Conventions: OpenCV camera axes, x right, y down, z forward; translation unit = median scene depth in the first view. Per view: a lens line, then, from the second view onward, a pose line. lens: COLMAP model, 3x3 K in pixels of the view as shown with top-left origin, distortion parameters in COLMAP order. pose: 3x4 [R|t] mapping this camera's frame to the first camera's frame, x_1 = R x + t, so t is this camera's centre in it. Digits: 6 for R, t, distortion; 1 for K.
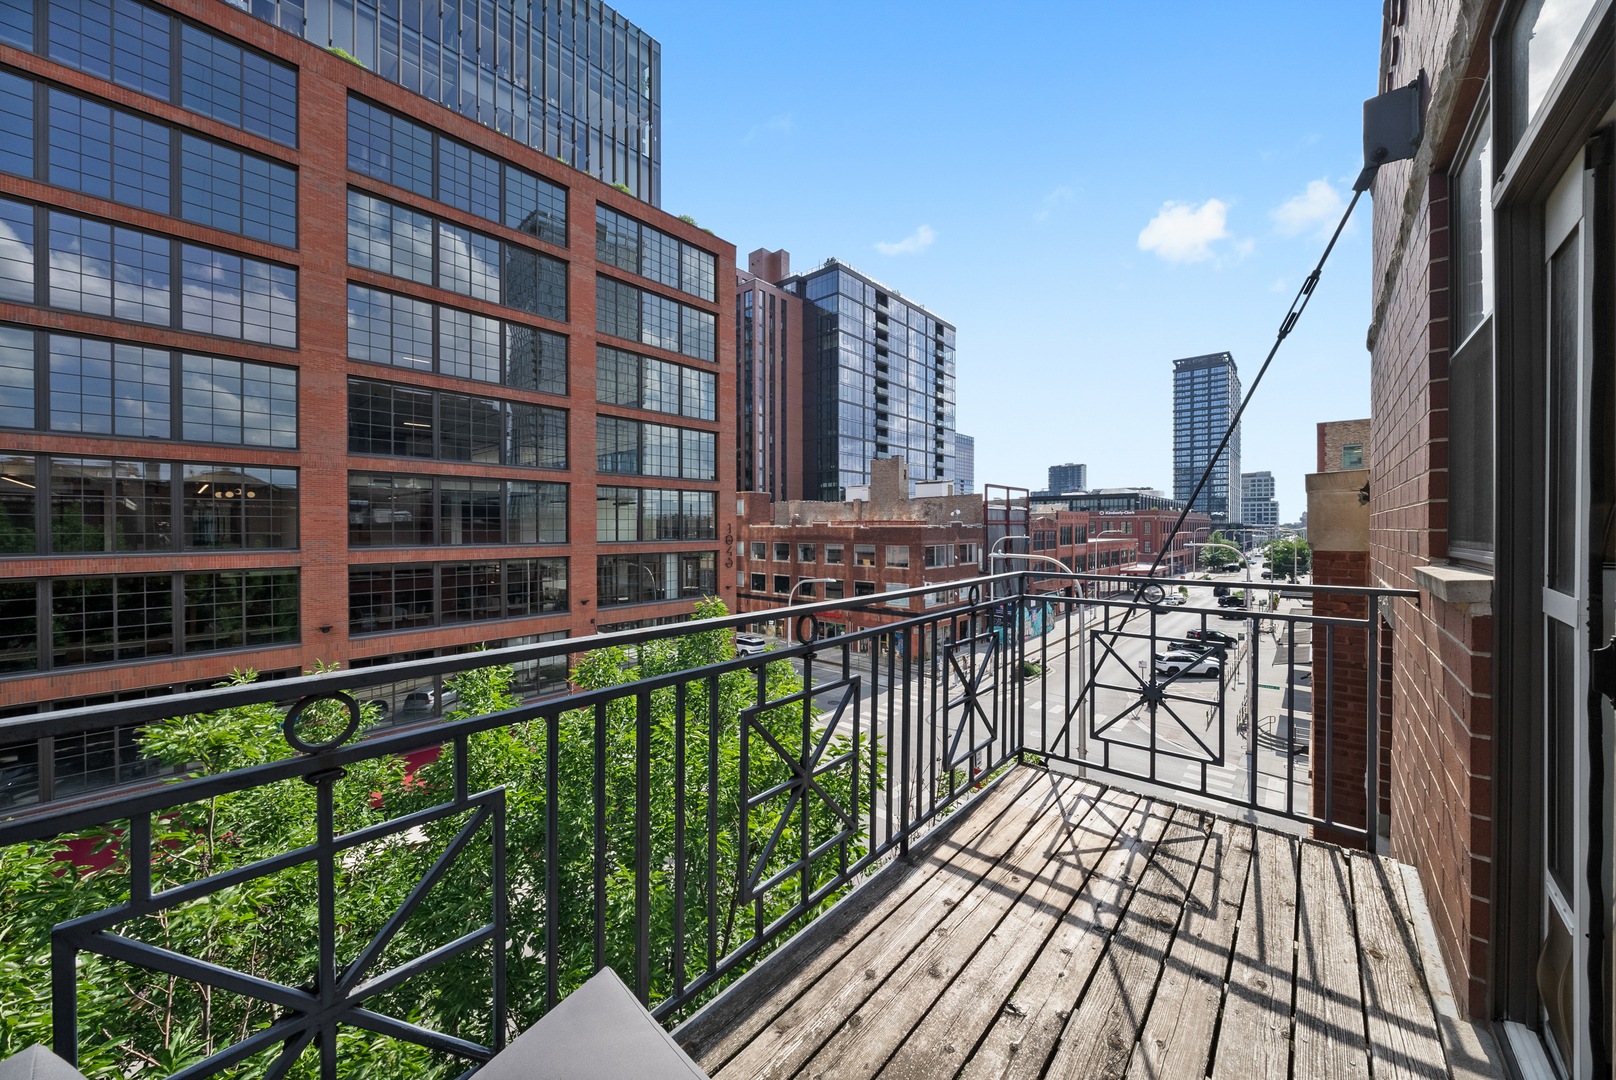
lens RADIAL K [[585.7, 0, 803.4], [0, 585.7, 532.6], [0, 0, 1]] dist [-0.005818, -0.000054]
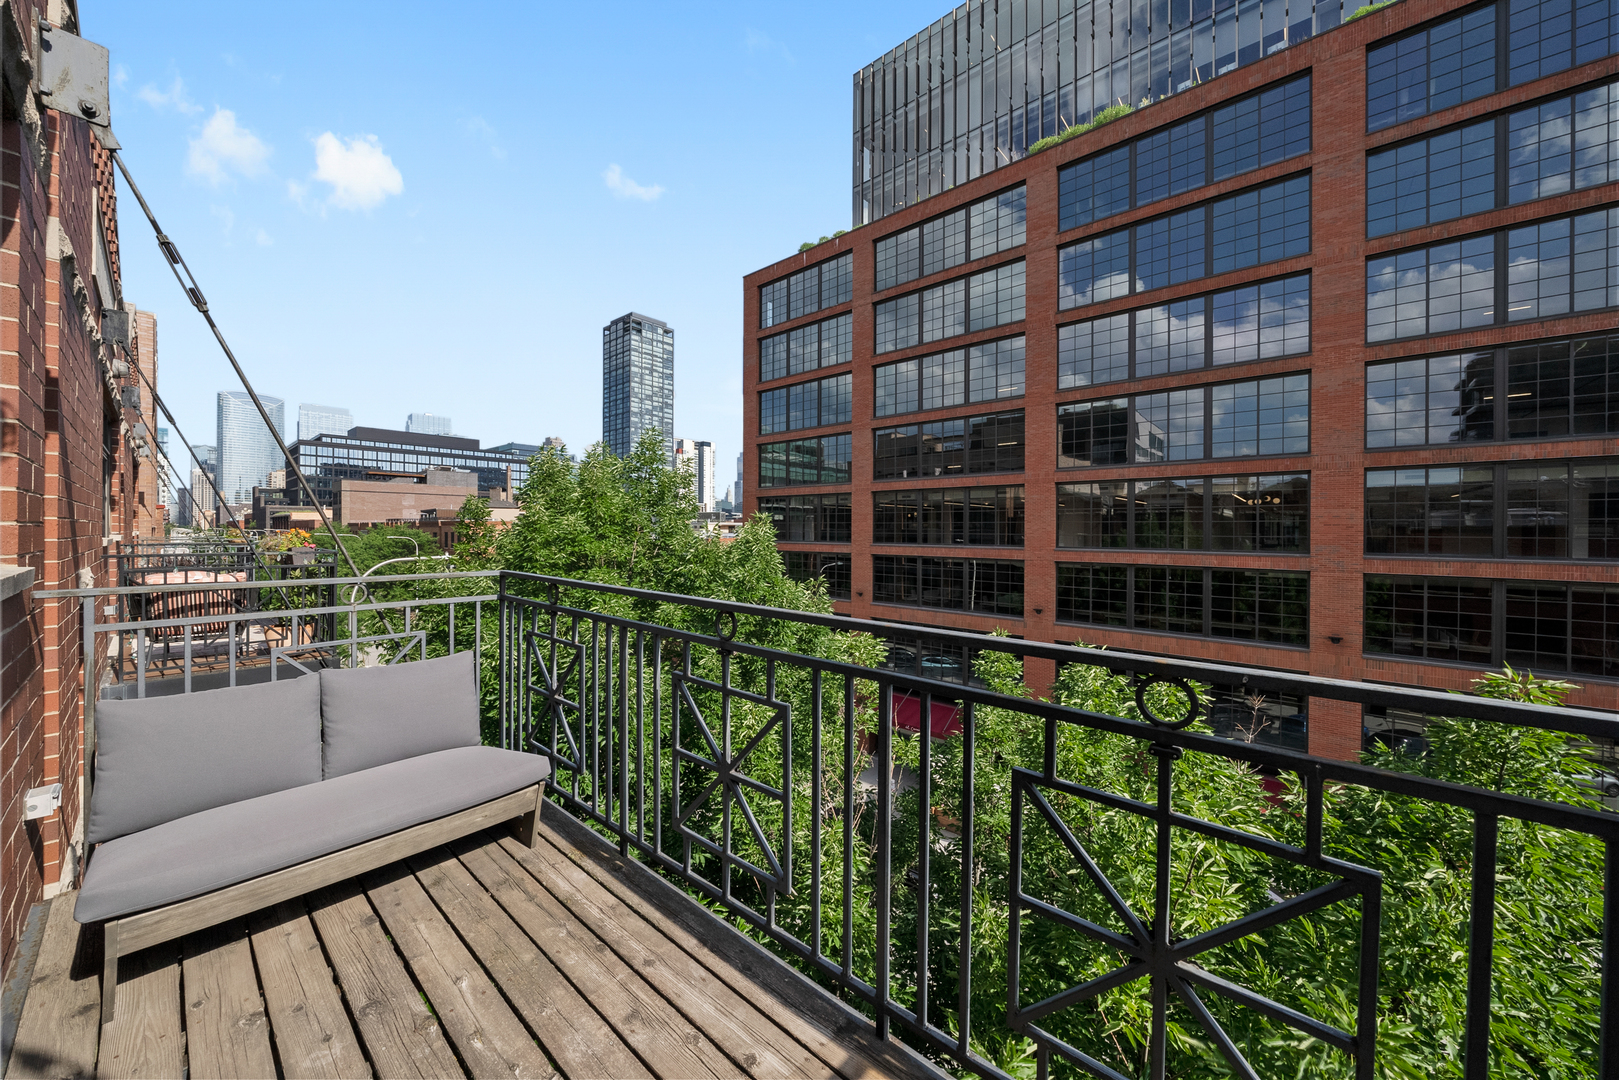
lens RADIAL K [[586.8, 0, 804.8], [0, 586.8, 531.6], [0, 0, 1]] dist [-0.005818, -0.000054]
pose [[-0.011100, 0.005782, -0.999922, 0.140616], [-0.015997, 0.999854, 0.005959, -0.000953], [0.999810, 0.016062, -0.011006, 0.158413]]
